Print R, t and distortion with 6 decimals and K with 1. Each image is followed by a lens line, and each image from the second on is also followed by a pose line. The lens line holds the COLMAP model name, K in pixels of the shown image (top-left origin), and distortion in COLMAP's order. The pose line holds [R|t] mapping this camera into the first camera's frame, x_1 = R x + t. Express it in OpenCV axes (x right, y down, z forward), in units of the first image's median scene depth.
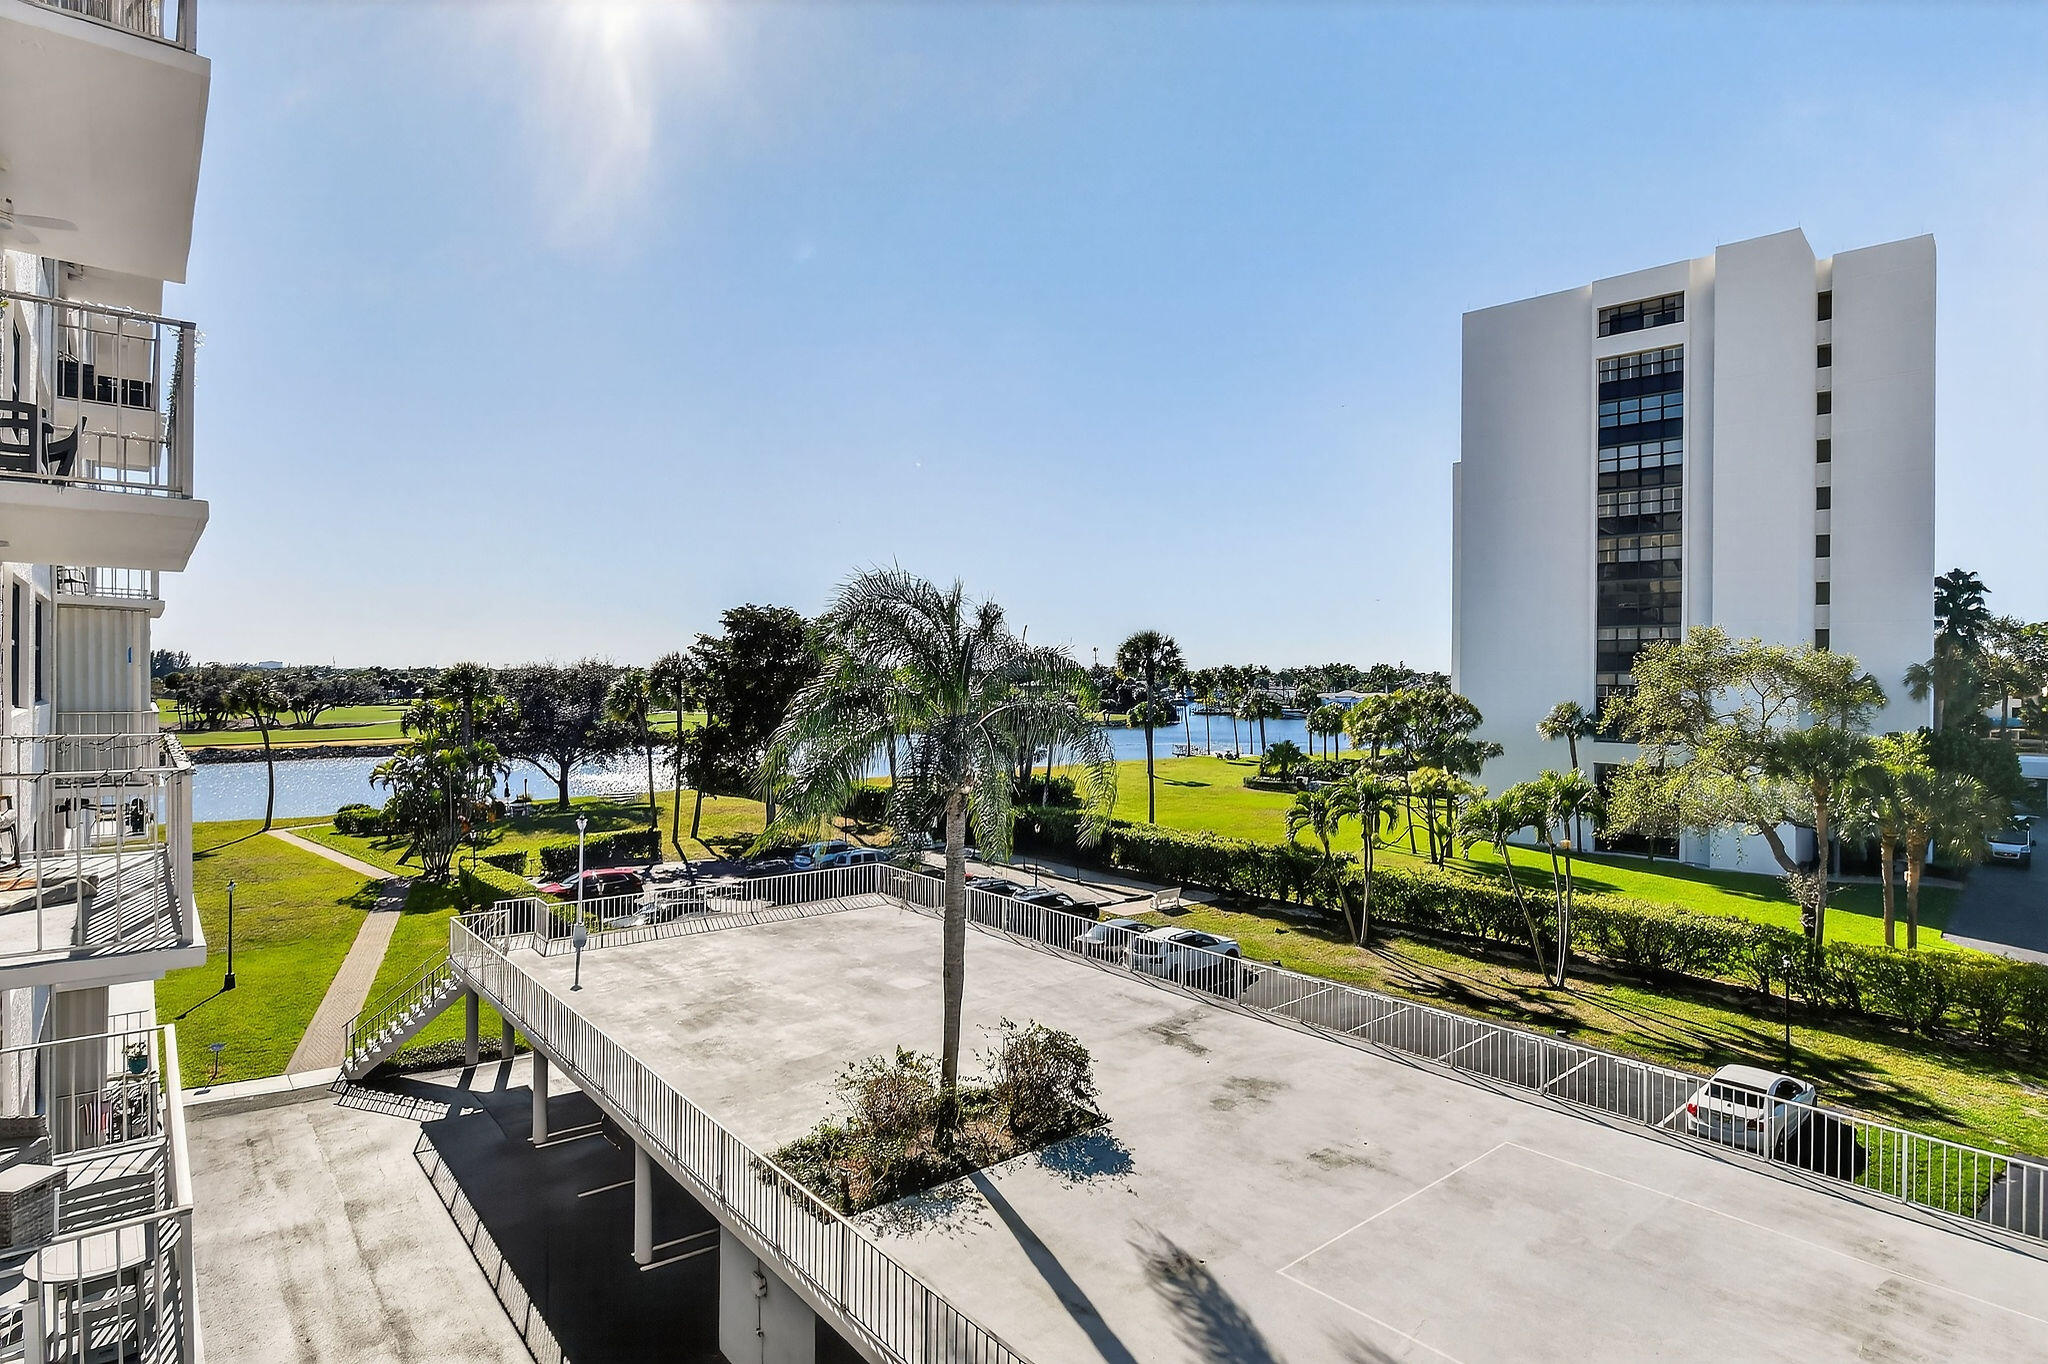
lens RADIAL K [[1091.6, 0, 1036.1], [0, 1091.6, 673.6], [0, 0, 1]] dist [0.001499, -0.006274]
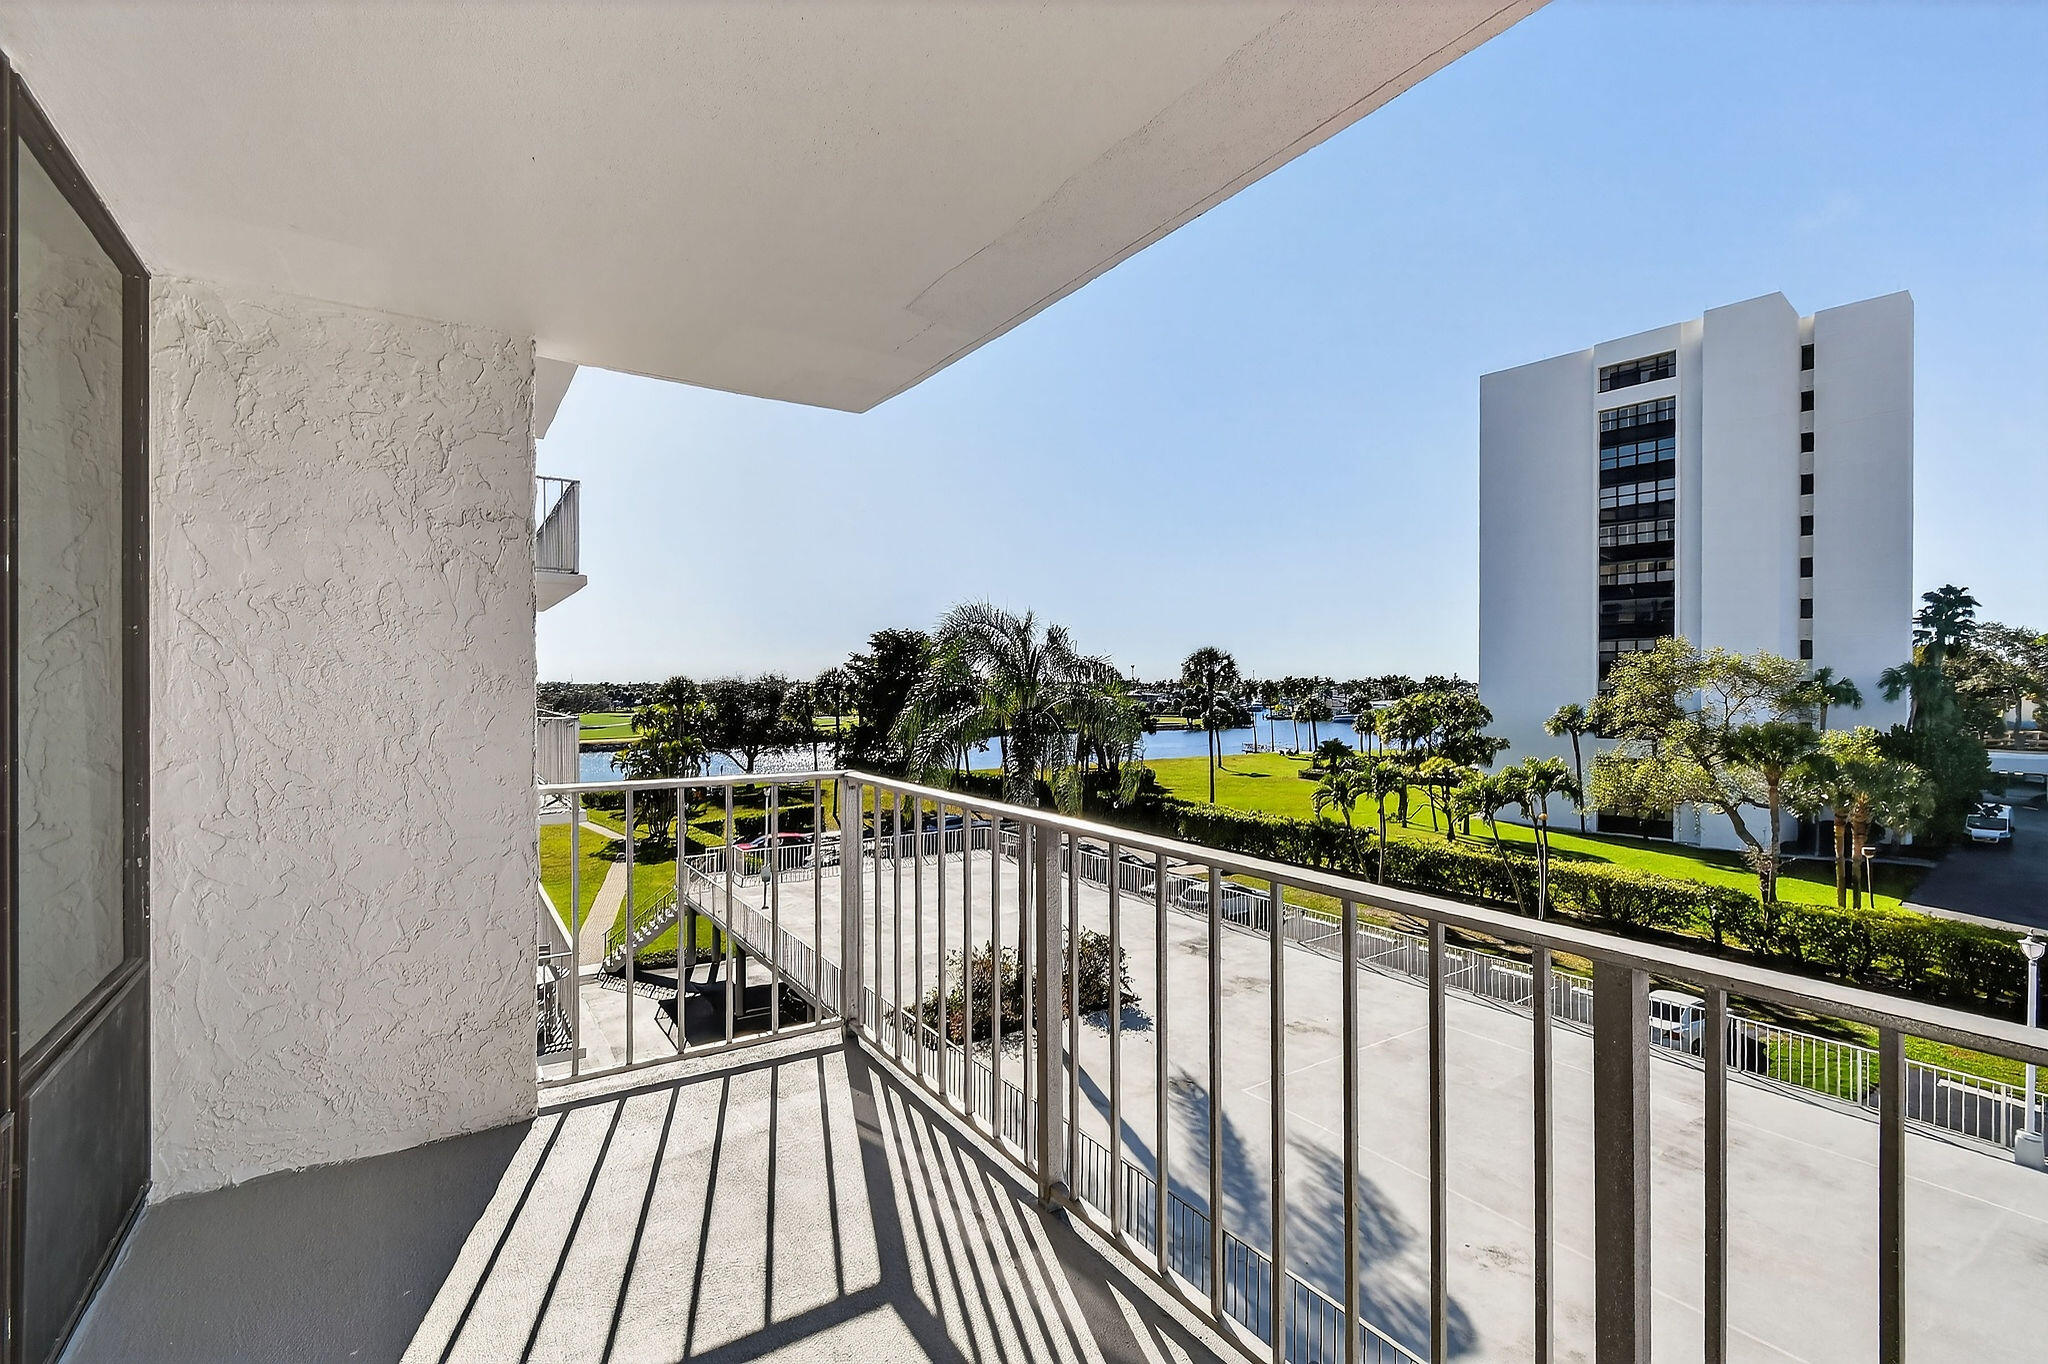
lens RADIAL K [[916.4, 0, 1033.2], [0, 916.4, 683.2], [0, 0, 1]] dist [0.004162, -0.002590]
pose [[0.994312, -0.005182, -0.106379, 0.017839], [0.004889, 0.999983, -0.003017, 0.003926], [0.106393, 0.002480, 0.994321, -0.051270]]
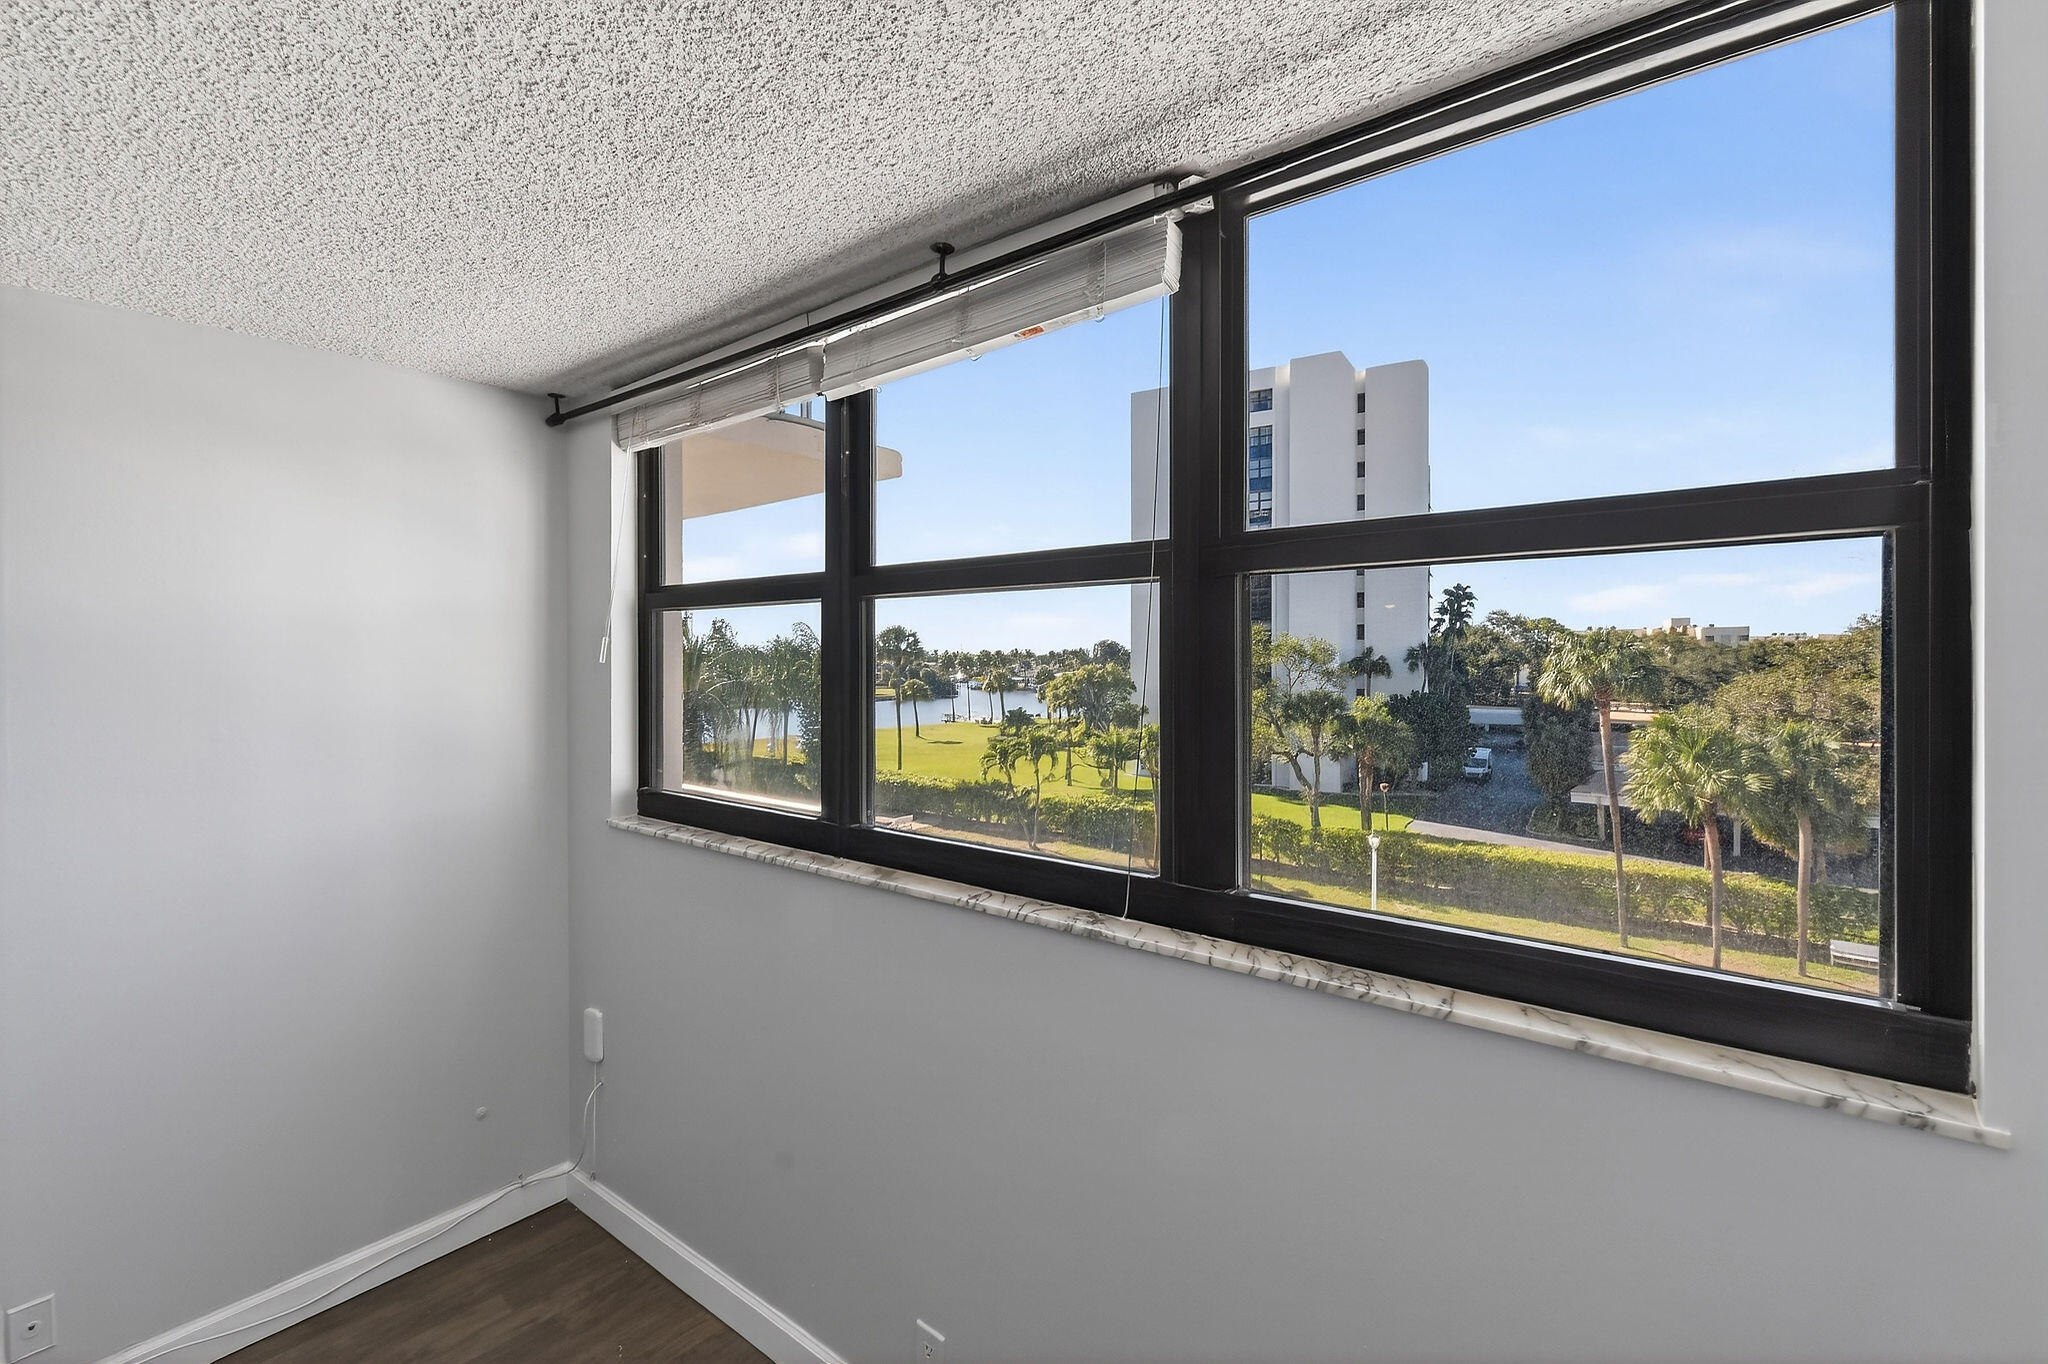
lens RADIAL K [[916.4, 0, 1038.9], [0, 916.4, 664.8], [0, 0, 1]] dist [0.004162, -0.002590]
pose [[0.976786, -0.006883, 0.214107, 0.038769], [0.004859, 0.999938, 0.009978, -0.001614], [-0.214162, -0.008706, 0.976759, -0.121750]]
